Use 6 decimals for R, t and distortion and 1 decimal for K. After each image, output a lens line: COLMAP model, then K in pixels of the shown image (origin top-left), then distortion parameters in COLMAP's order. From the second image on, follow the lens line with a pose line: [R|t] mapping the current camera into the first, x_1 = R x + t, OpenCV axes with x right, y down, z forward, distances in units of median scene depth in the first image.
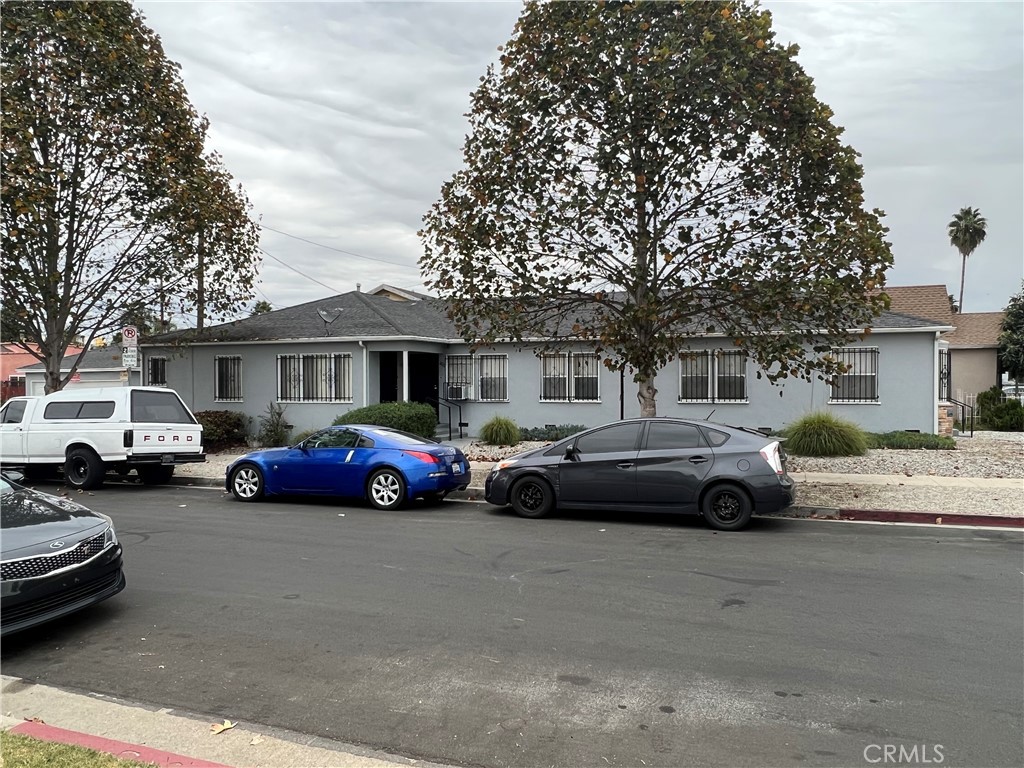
lens RADIAL K [[786.3, 0, 508.8], [0, 786.3, 381.9], [0, 0, 1]] dist [0.028273, -0.002030]
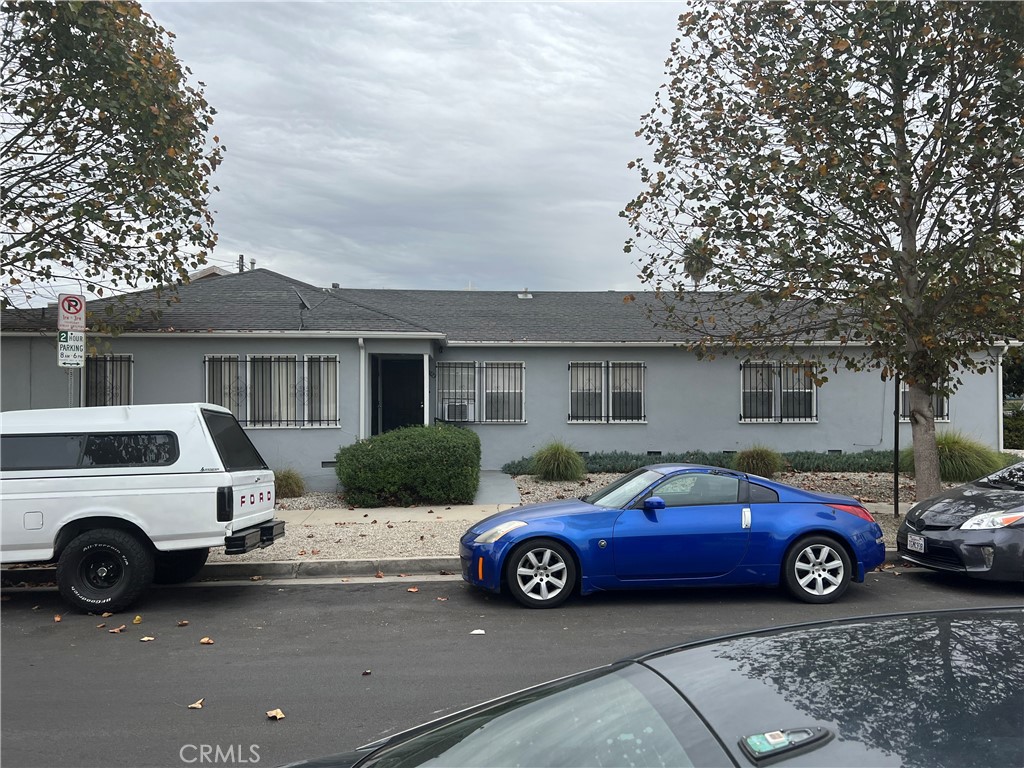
lens RADIAL K [[794.5, 0, 512.3], [0, 794.5, 387.2], [0, 0, 1]] dist [0.040940, -0.016292]
pose [[0.902312, 0.008642, 0.430996, -0.370073], [-0.001518, 0.999857, -0.016870, 0.002963], [-0.431080, 0.014567, 0.902196, 0.308296]]
